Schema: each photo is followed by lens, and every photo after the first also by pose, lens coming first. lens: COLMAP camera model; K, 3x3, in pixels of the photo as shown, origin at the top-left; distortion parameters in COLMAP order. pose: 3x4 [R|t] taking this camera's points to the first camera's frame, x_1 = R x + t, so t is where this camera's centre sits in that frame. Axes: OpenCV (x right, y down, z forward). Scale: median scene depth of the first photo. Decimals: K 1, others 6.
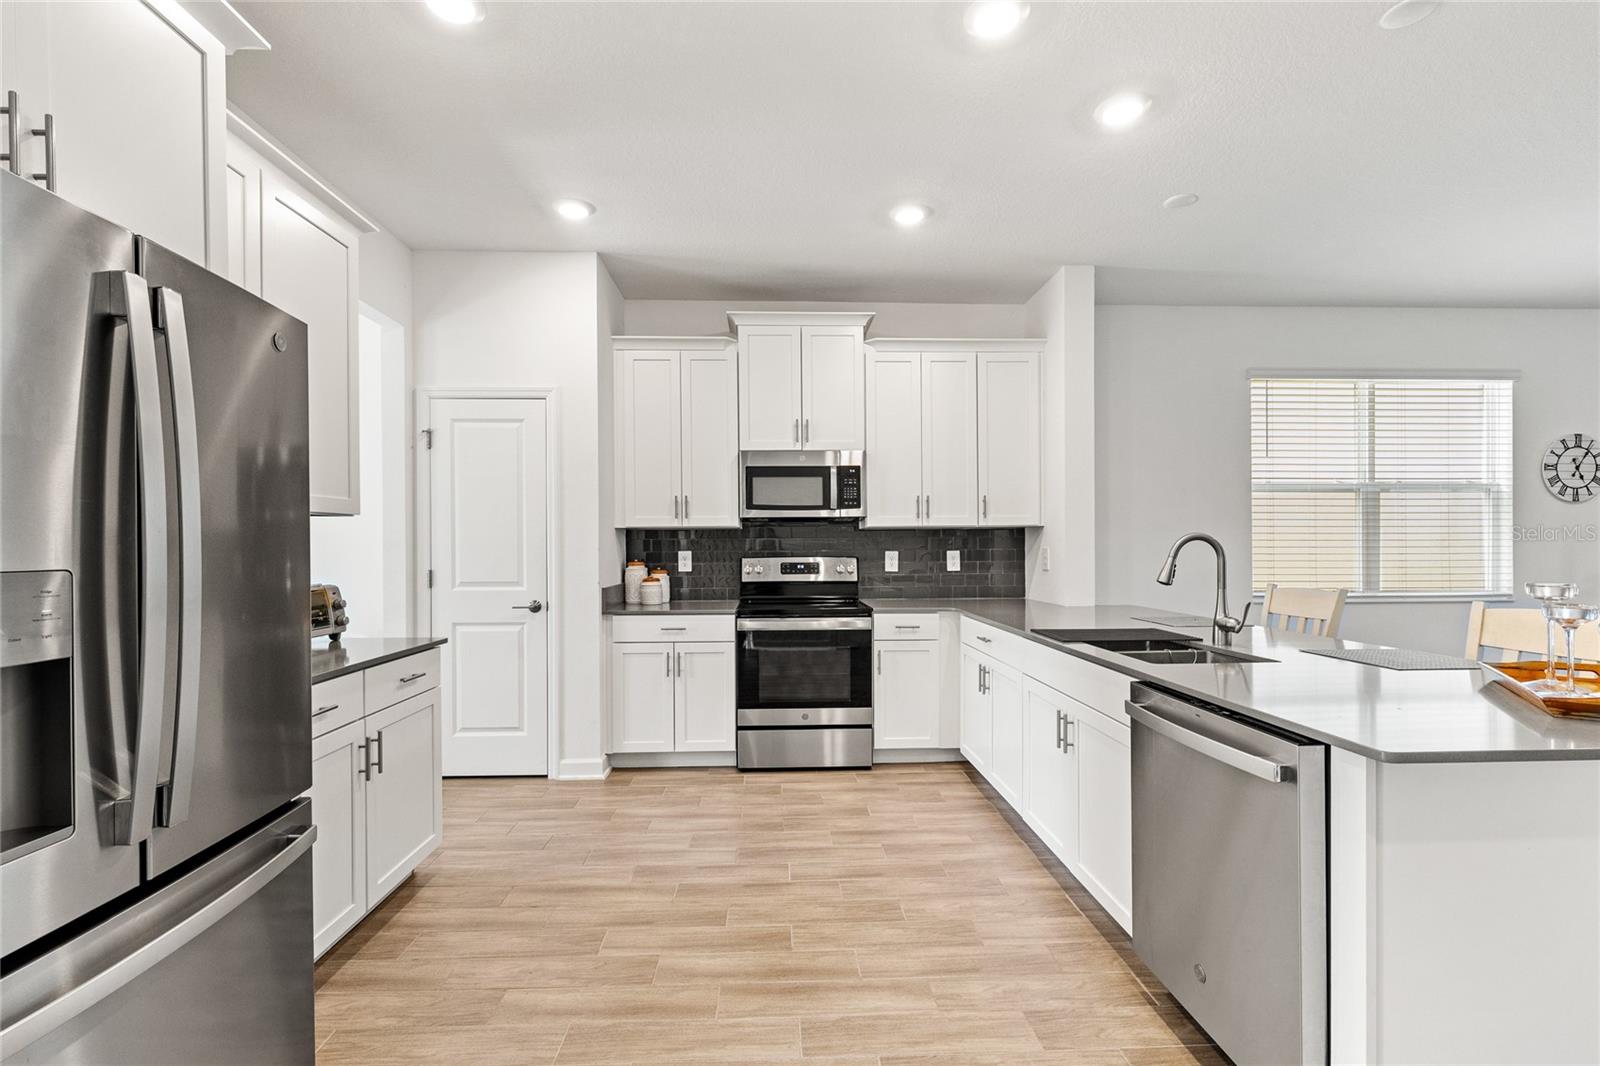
lens RADIAL K [[682.2, 0, 796.8], [0, 682.2, 547.0], [0, 0, 1]] dist [0.002005, -0.000084]
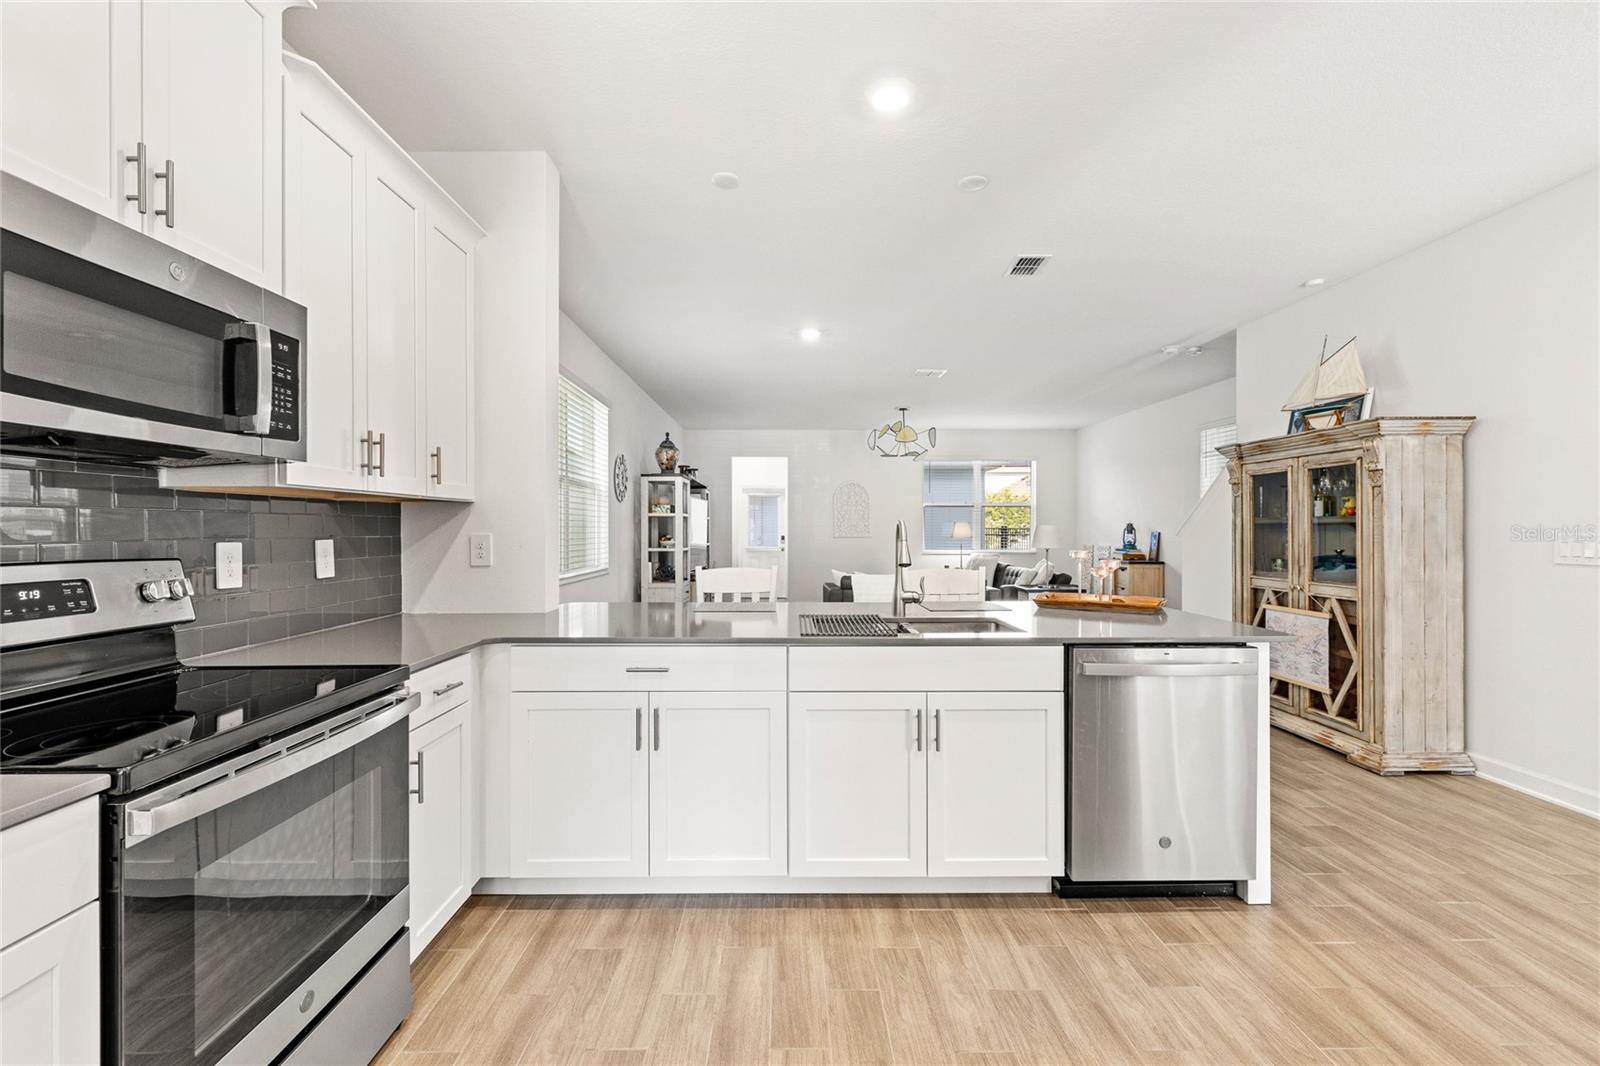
lens RADIAL K [[682.2, 0, 790.7], [0, 682.2, 527.4], [0, 0, 1]] dist [0.002005, -0.000084]
pose [[0.032844, 0.007533, 0.999432, -0.322595], [0.004447, 0.999961, -0.007683, 0.001283], [-0.999451, 0.004697, 0.032810, 0.684474]]
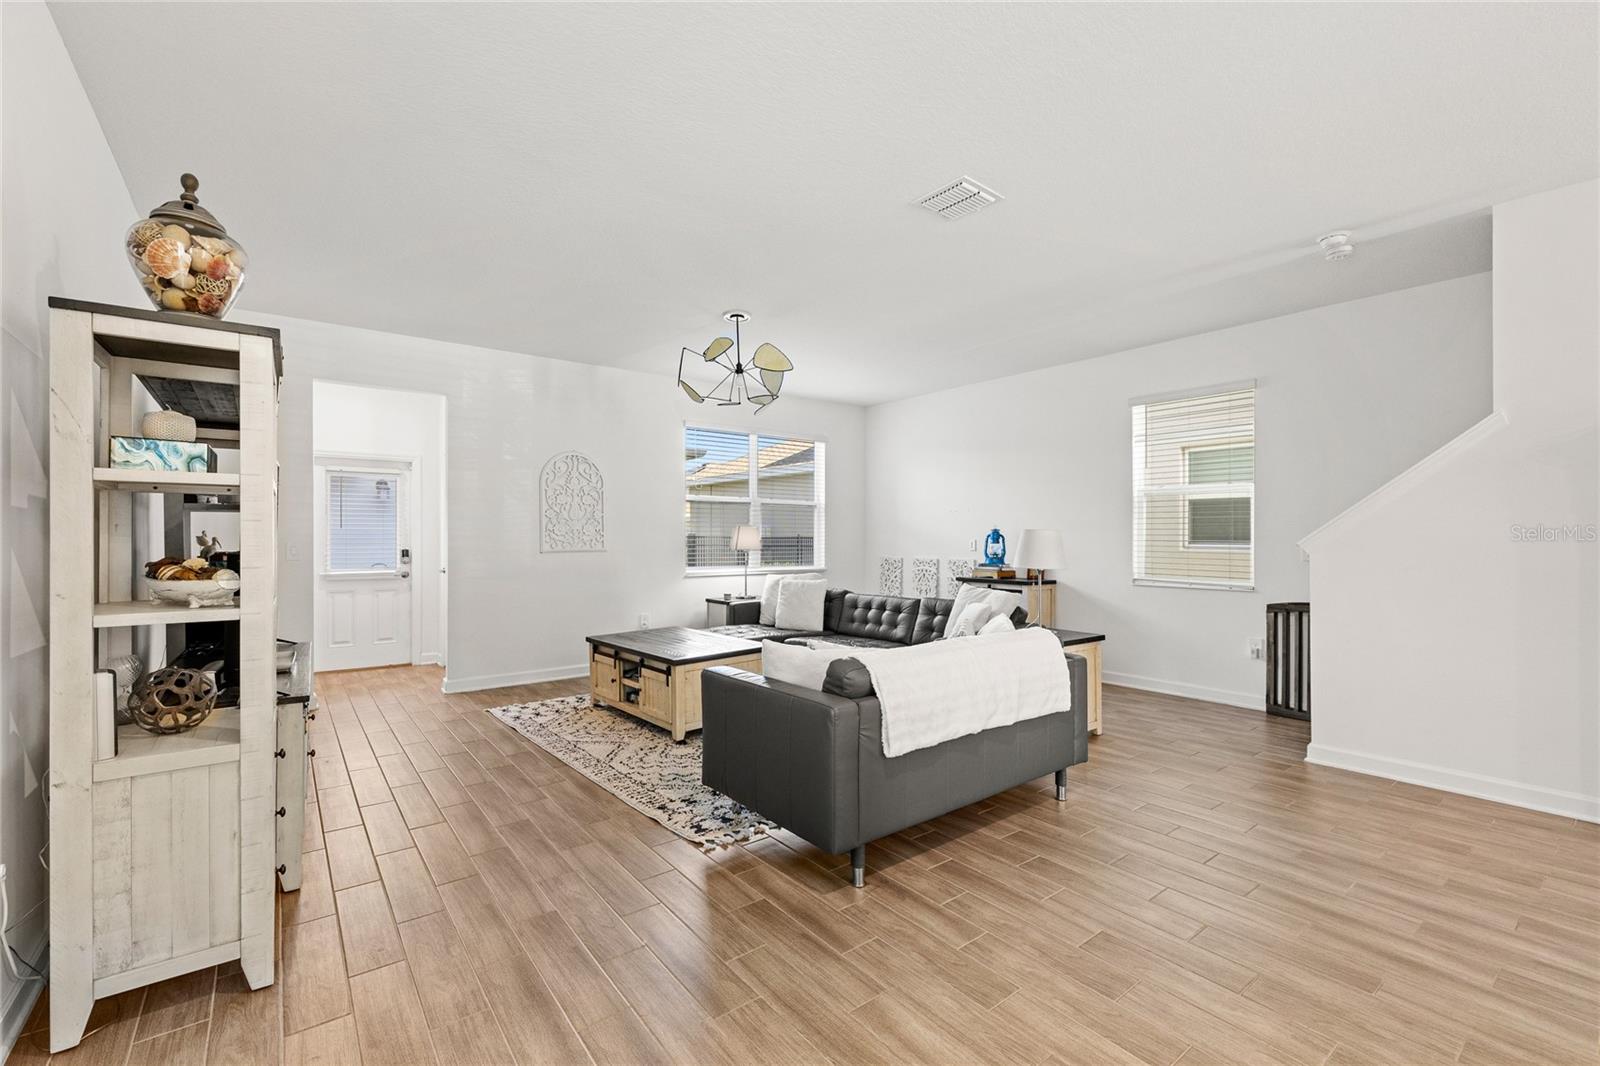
lens RADIAL K [[682.2, 0, 793.3], [0, 682.2, 539.8], [0, 0, 1]] dist [0.002005, -0.000084]
pose [[-0.569146, 0.002649, 0.822232, 0.839536], [0.006376, 0.999979, 0.001191, -0.003339], [-0.822212, 0.005920, -0.569151, 0.997653]]
